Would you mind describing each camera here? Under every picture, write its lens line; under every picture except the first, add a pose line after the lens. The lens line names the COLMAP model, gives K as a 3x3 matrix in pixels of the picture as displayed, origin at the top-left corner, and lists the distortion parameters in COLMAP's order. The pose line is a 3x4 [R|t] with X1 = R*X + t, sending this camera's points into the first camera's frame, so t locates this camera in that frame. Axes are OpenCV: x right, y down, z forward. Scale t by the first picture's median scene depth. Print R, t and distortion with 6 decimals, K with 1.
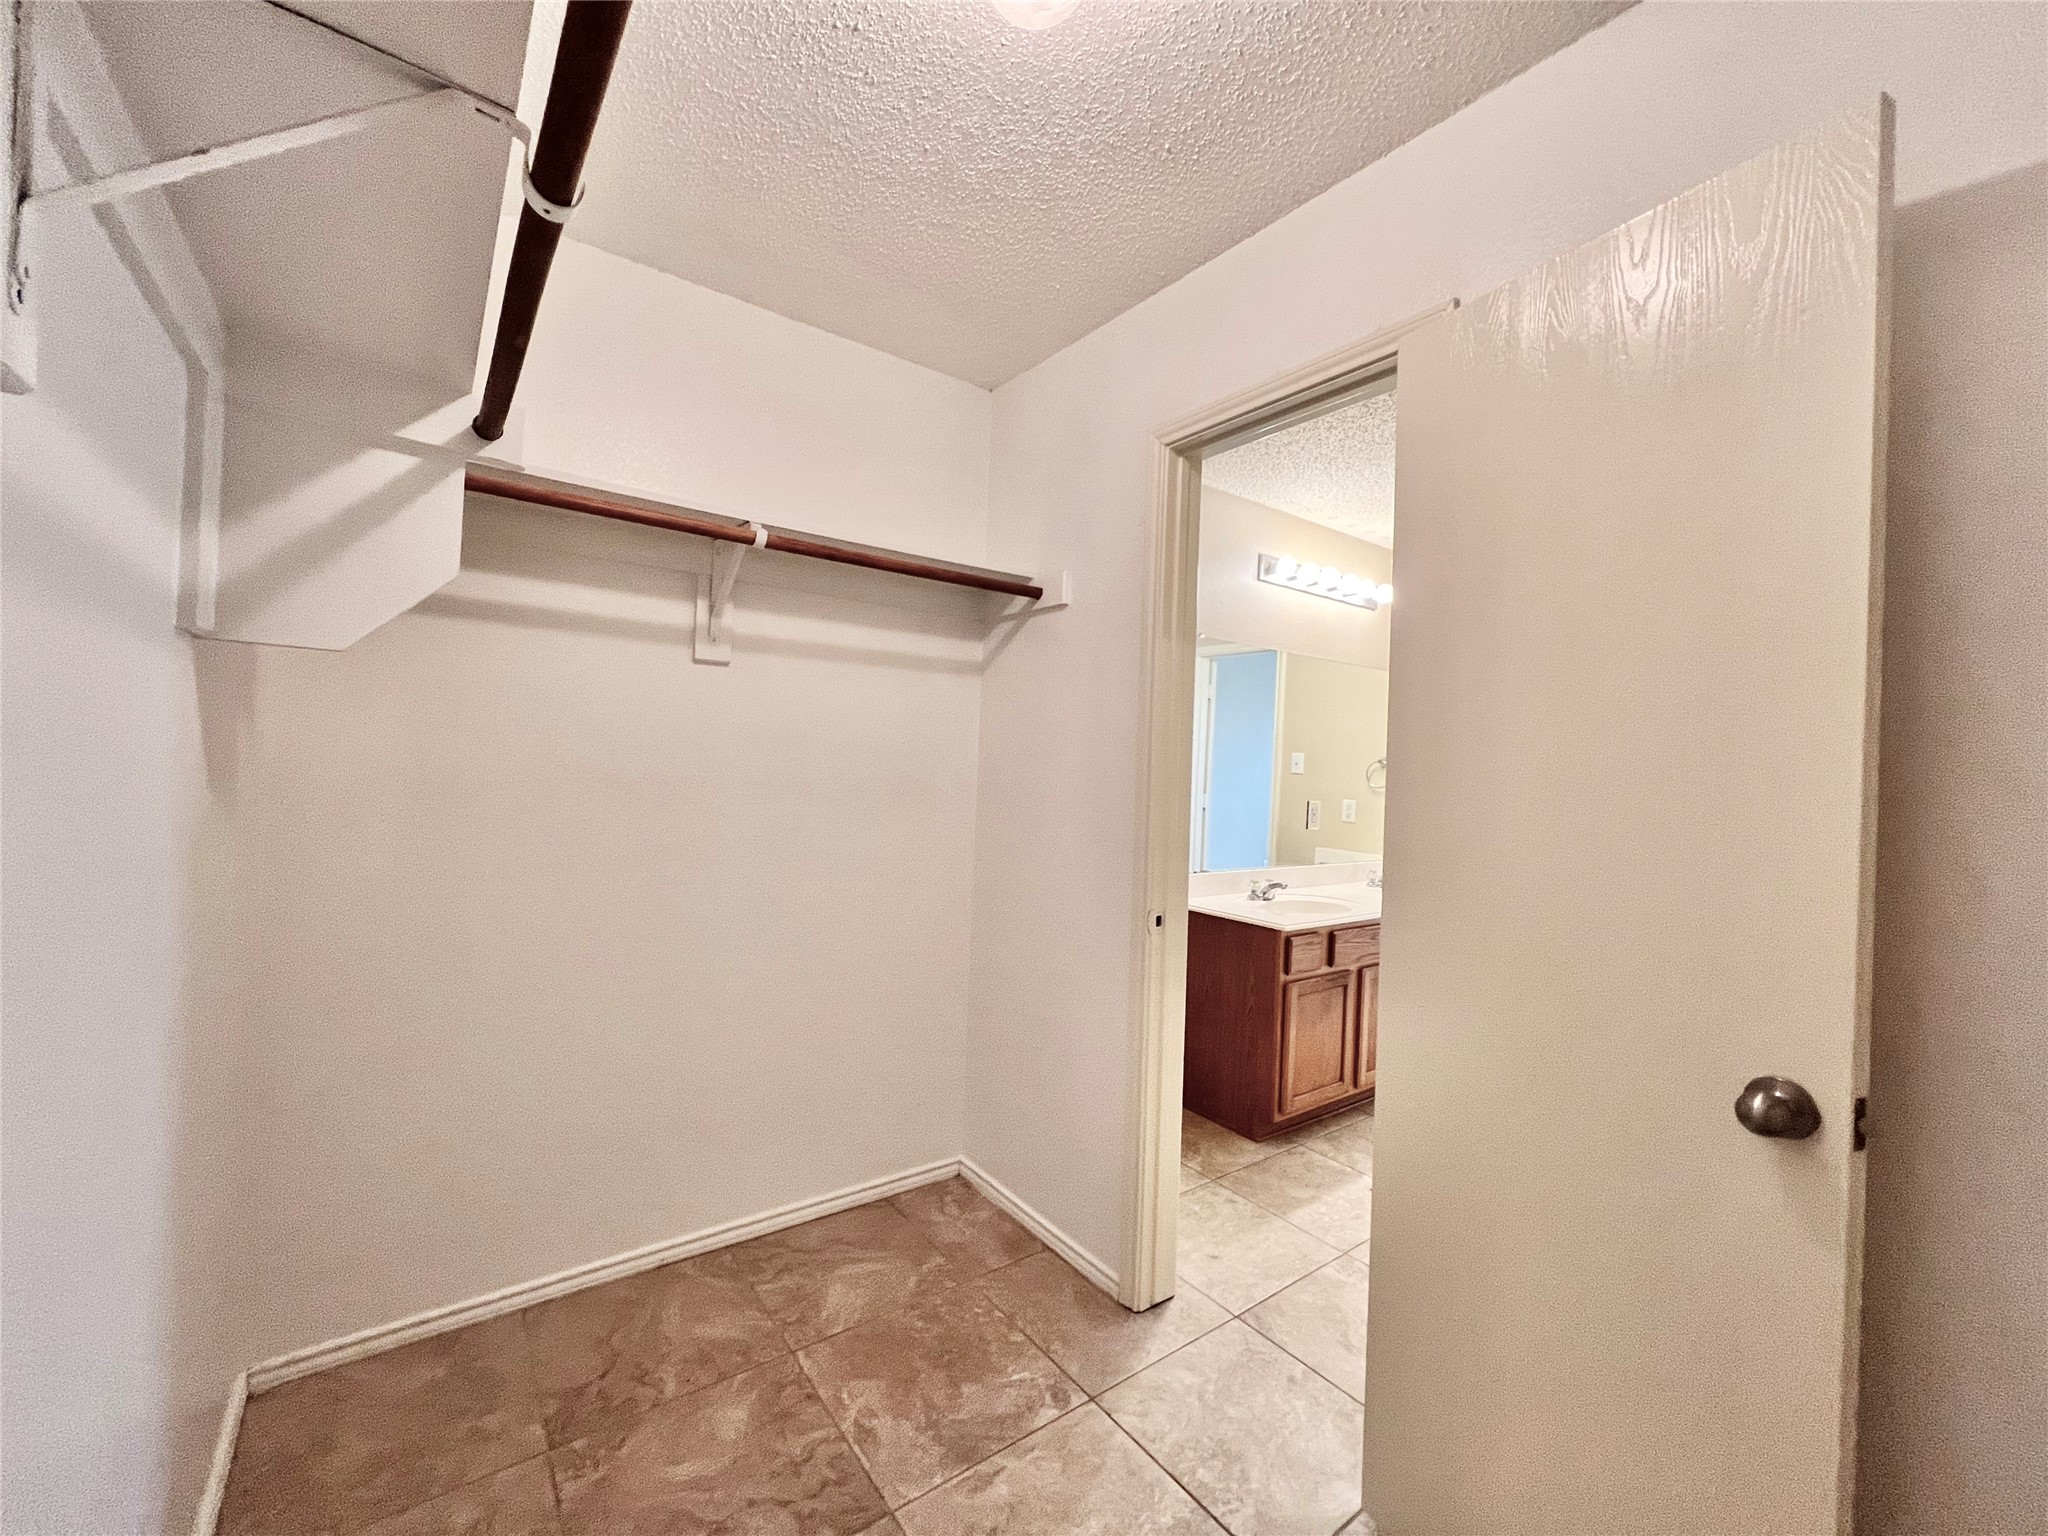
lens RADIAL K [[822.9, 0, 1021.7], [0, 822.9, 766.7], [0, 0, 1]] dist [-0.001795, 0.000954]
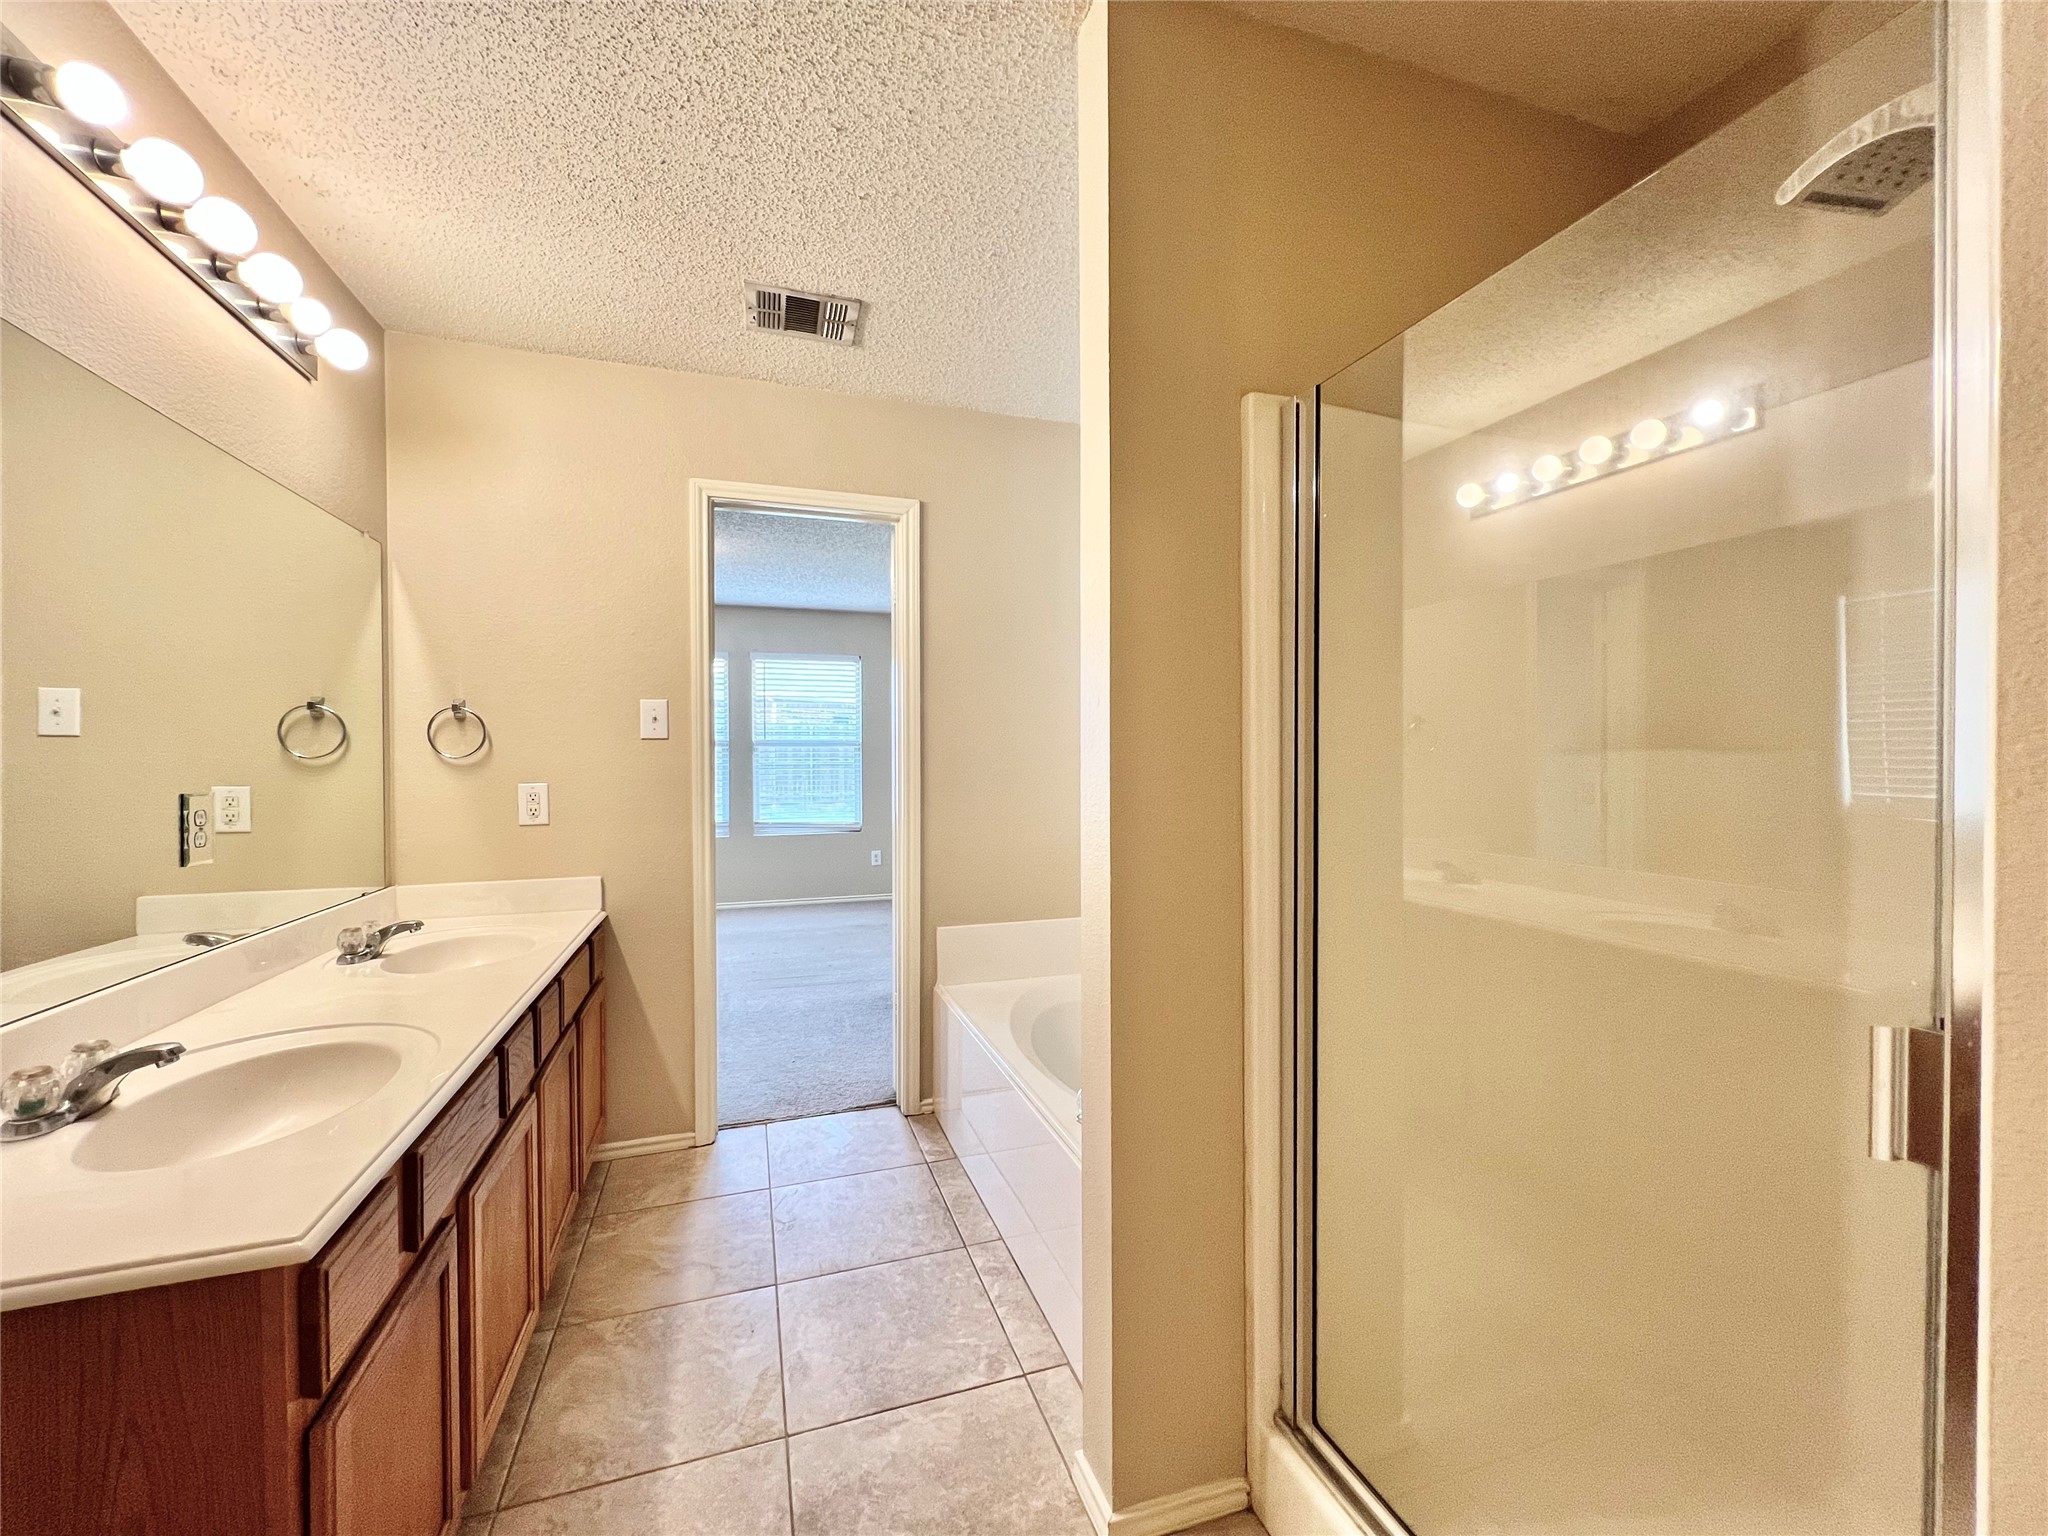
lens RADIAL K [[822.9, 0, 1018.0], [0, 822.9, 765.0], [0, 0, 1]] dist [-0.001795, 0.000954]
pose [[0.309053, -0.049479, 0.949757, 0.127649], [0.019943, 0.998763, 0.045542, 0.022775], [-0.950836, 0.004866, 0.309657, 0.632361]]
